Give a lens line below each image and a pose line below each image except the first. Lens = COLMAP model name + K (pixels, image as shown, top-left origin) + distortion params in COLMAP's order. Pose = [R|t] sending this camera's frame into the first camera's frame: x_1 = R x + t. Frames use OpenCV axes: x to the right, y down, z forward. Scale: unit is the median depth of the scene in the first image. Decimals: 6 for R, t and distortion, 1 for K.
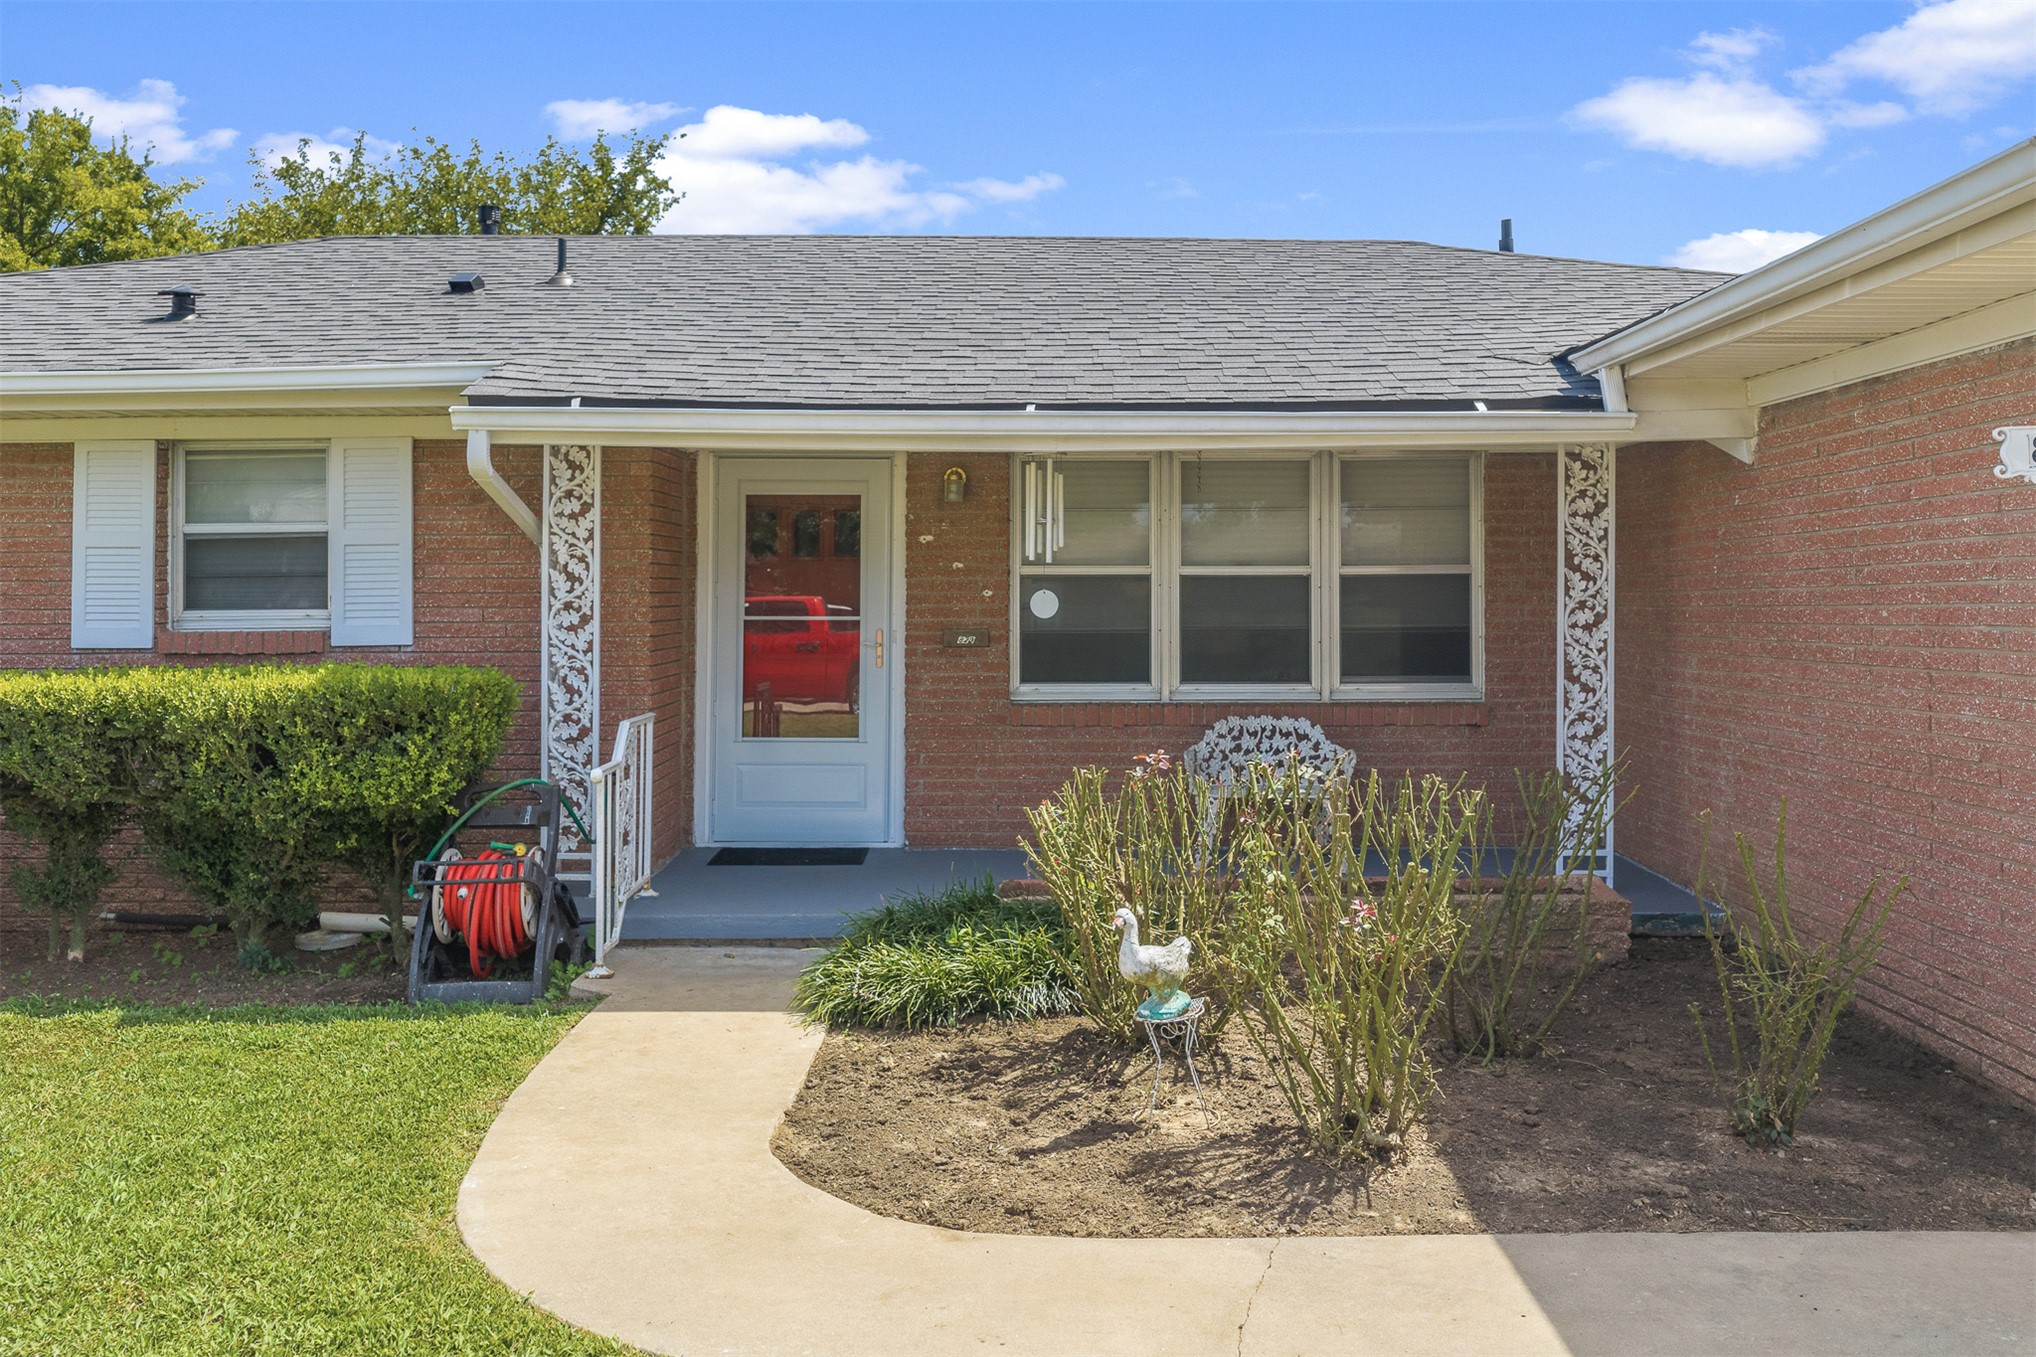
lens RADIAL K [[1737.4, 0, 1023.7], [0, 1737.4, 578.0], [0, 0, 1]] dist [0.009403, -0.011031]
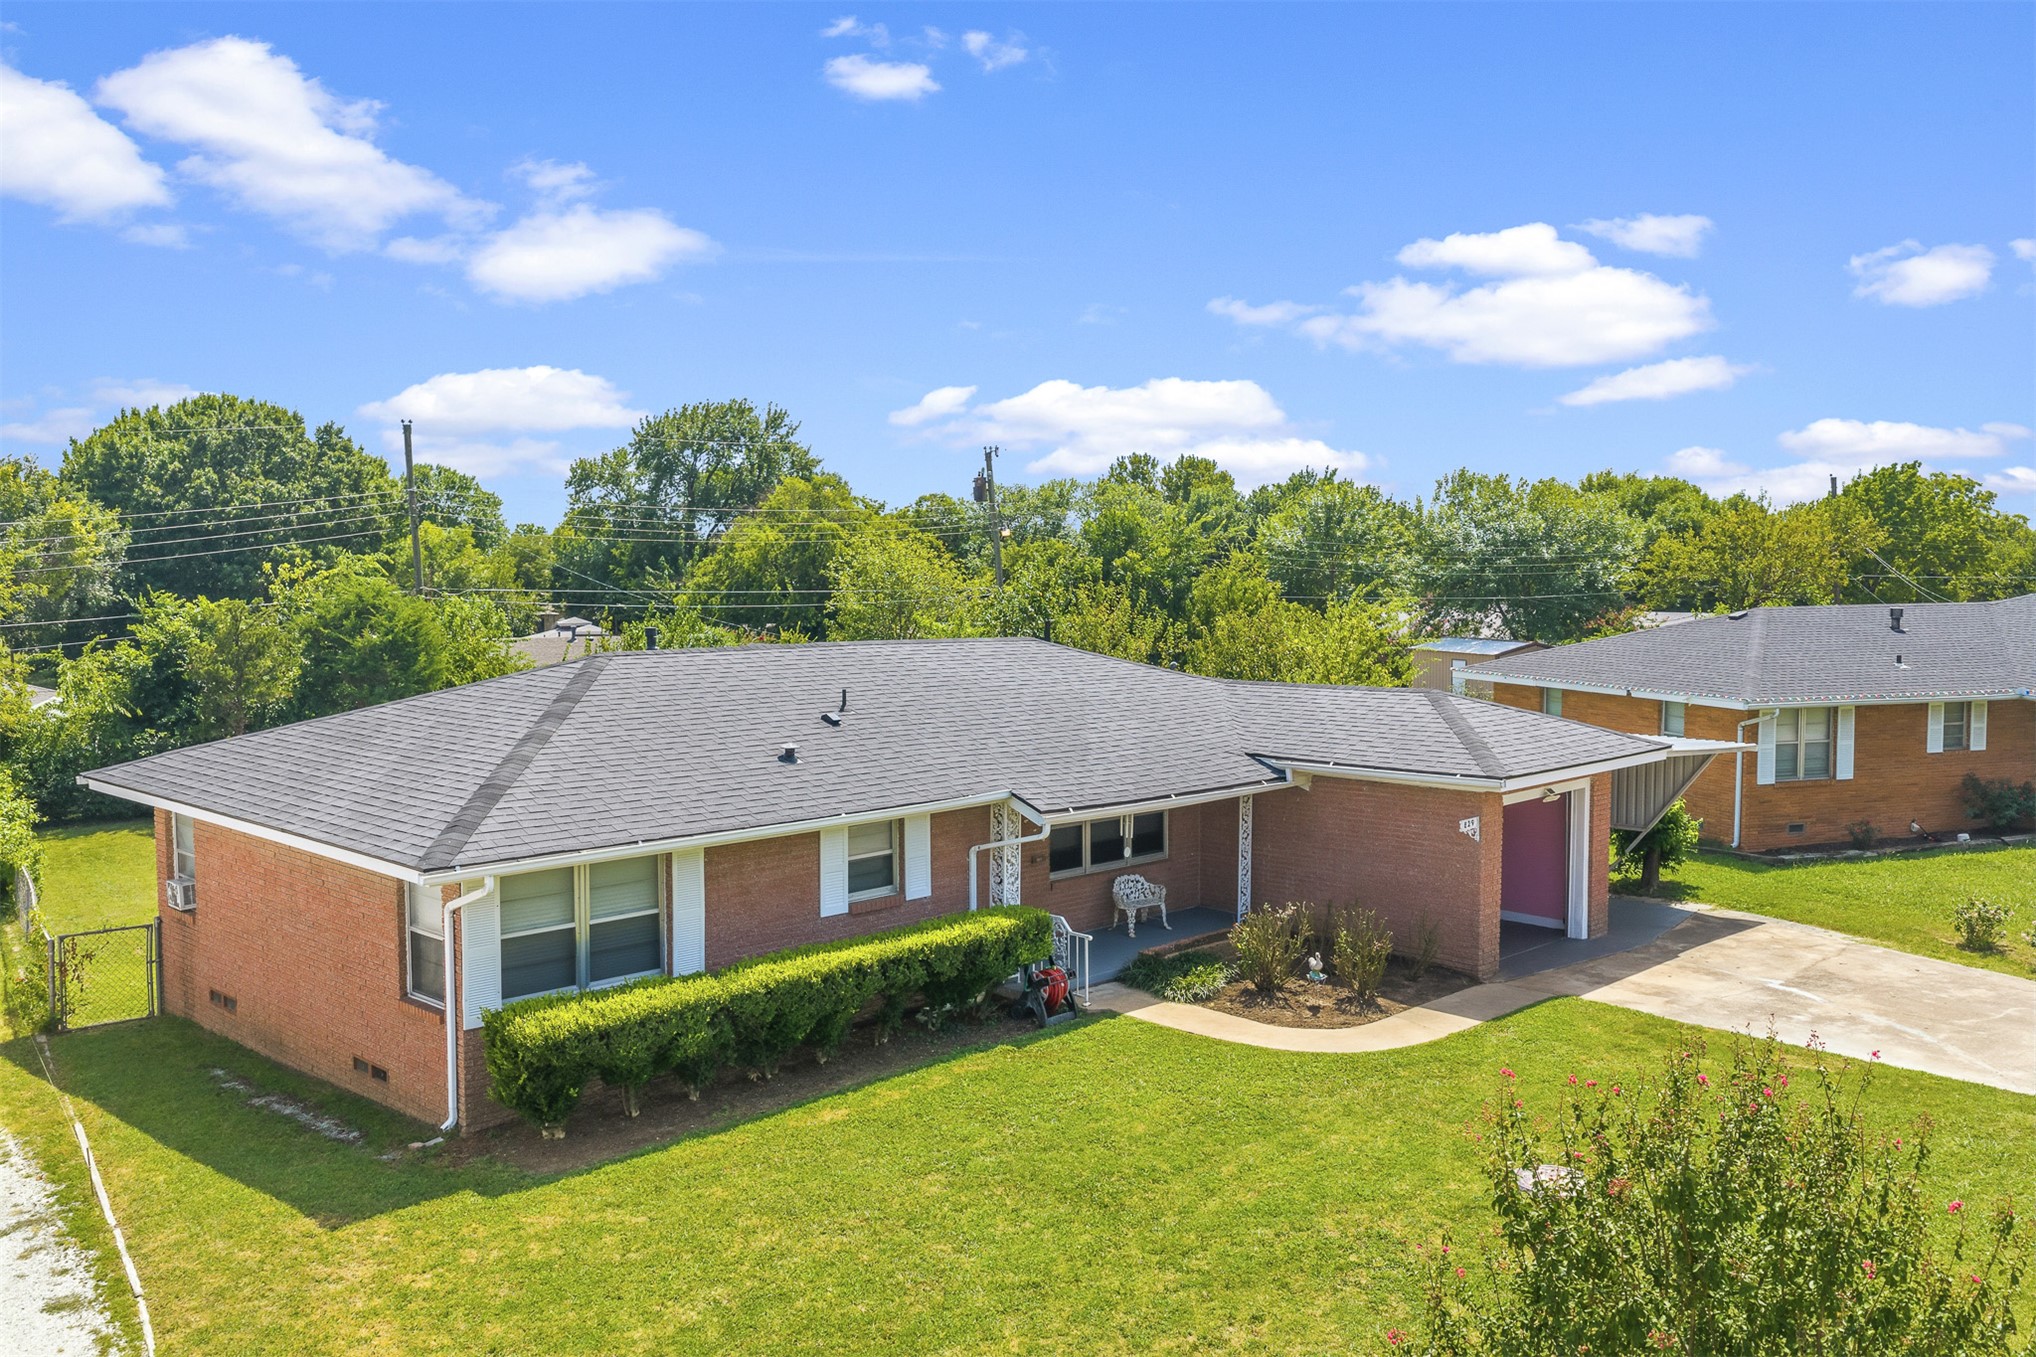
lens RADIAL K [[1691.6, 0, 1027.2], [0, 1691.6, 680.2], [0, 0, 1]] dist [0.005011, -0.007556]
pose [[0.699738, -0.047282, 0.712833, -2.070888], [-0.007448, 0.997270, 0.073460, -0.469709], [-0.714360, -0.056712, 0.697476, -0.788179]]
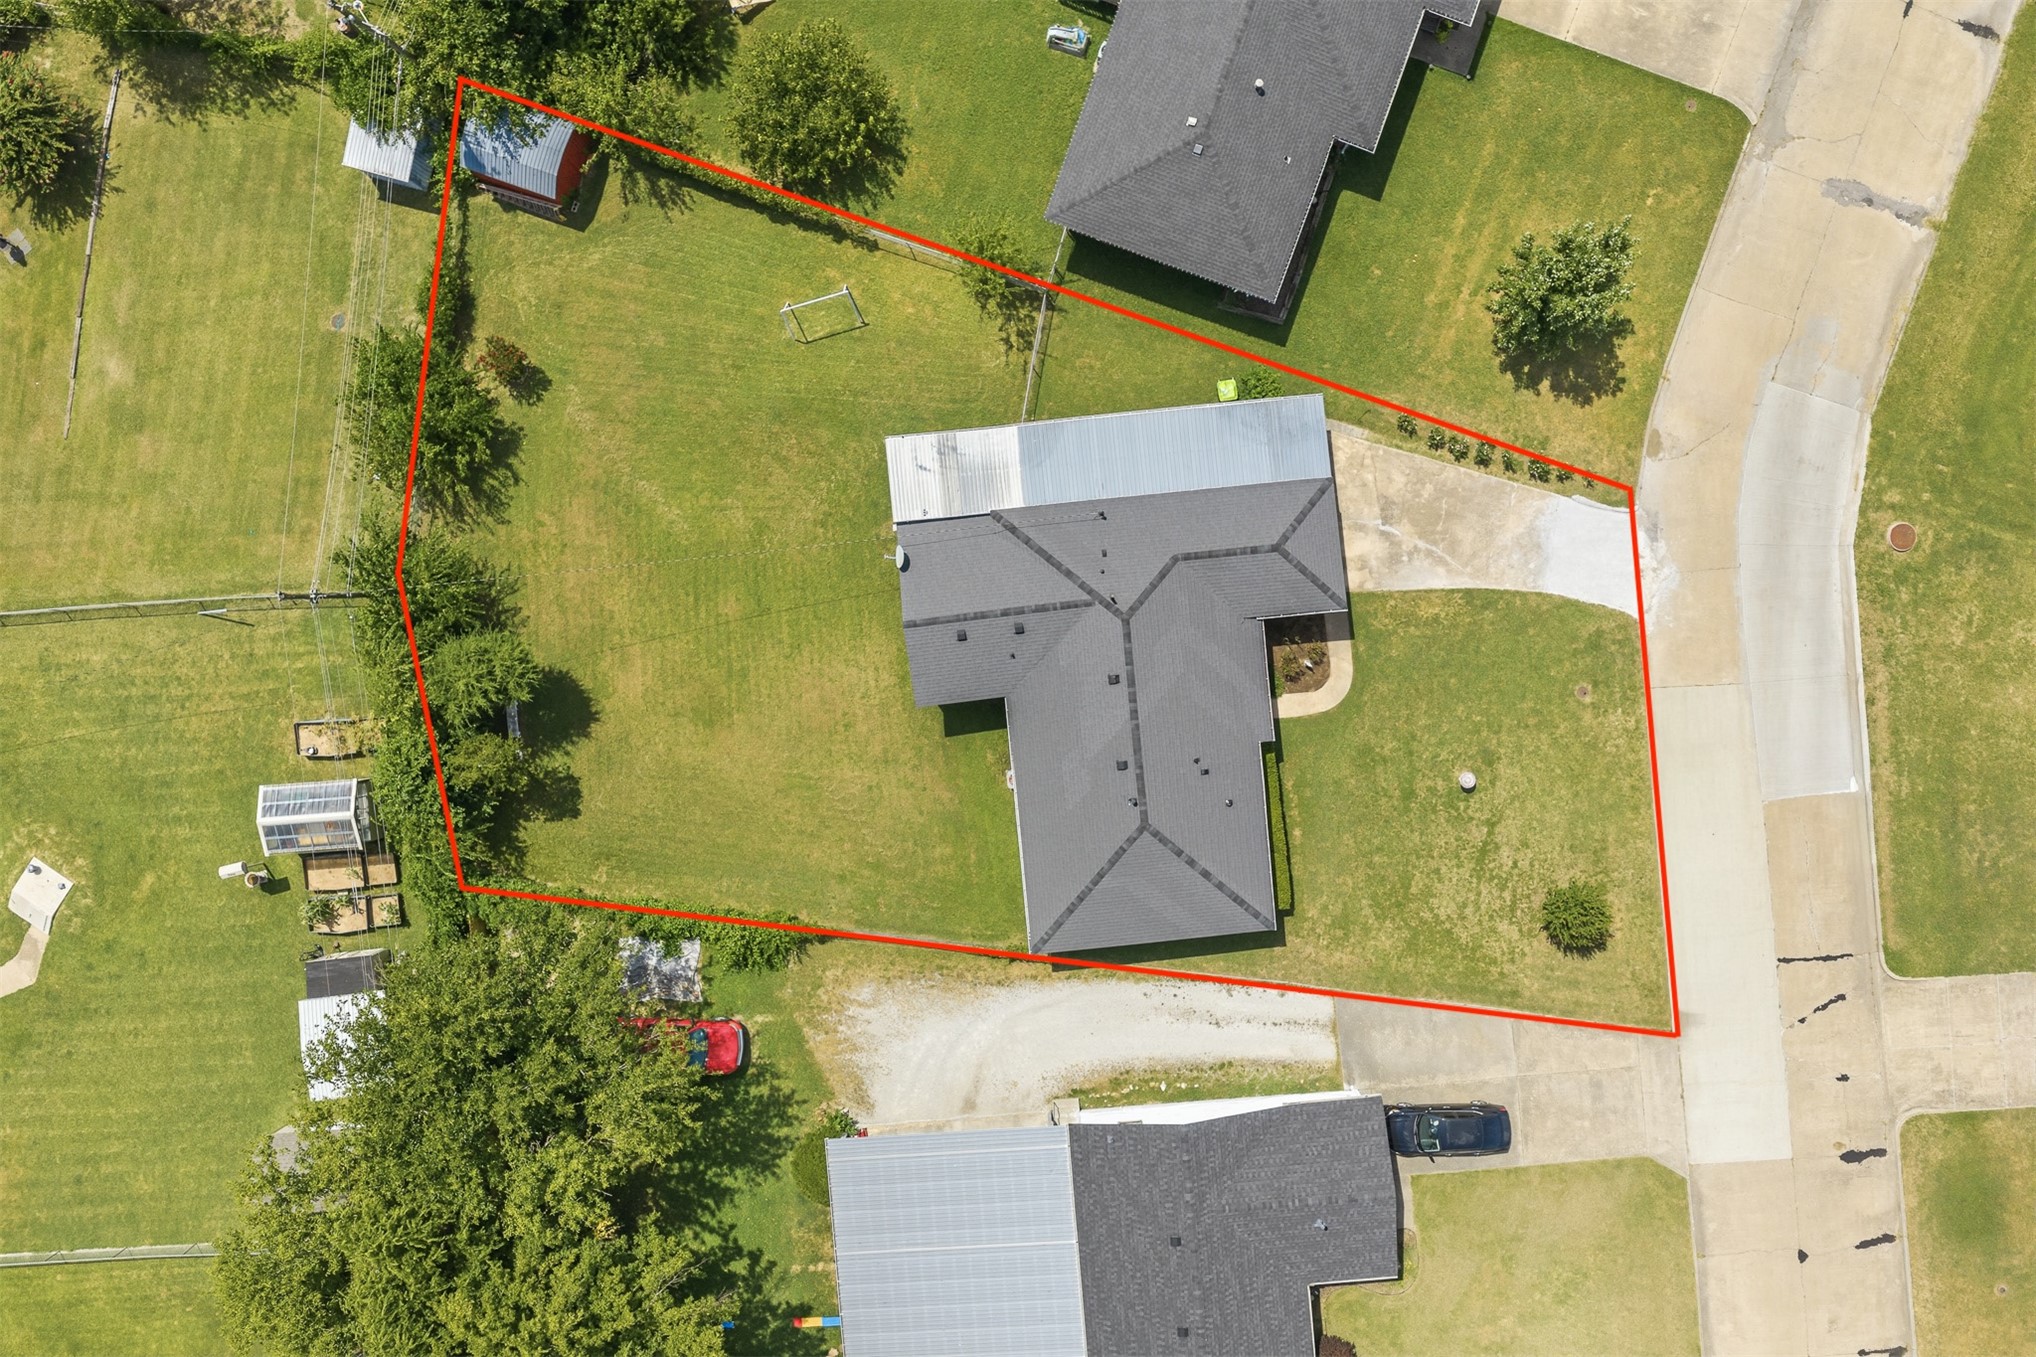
lens RADIAL K [[1691.6, 0, 1027.2], [0, 1691.6, 680.2], [0, 0, 1]] dist [0.005011, -0.007556]
pose [[-0.099603, -0.995021, 0.003370, 0.078804], [0.015191, 0.001866, 0.999883, -8.301714], [-0.994911, 0.099643, 0.014929, 1.943871]]
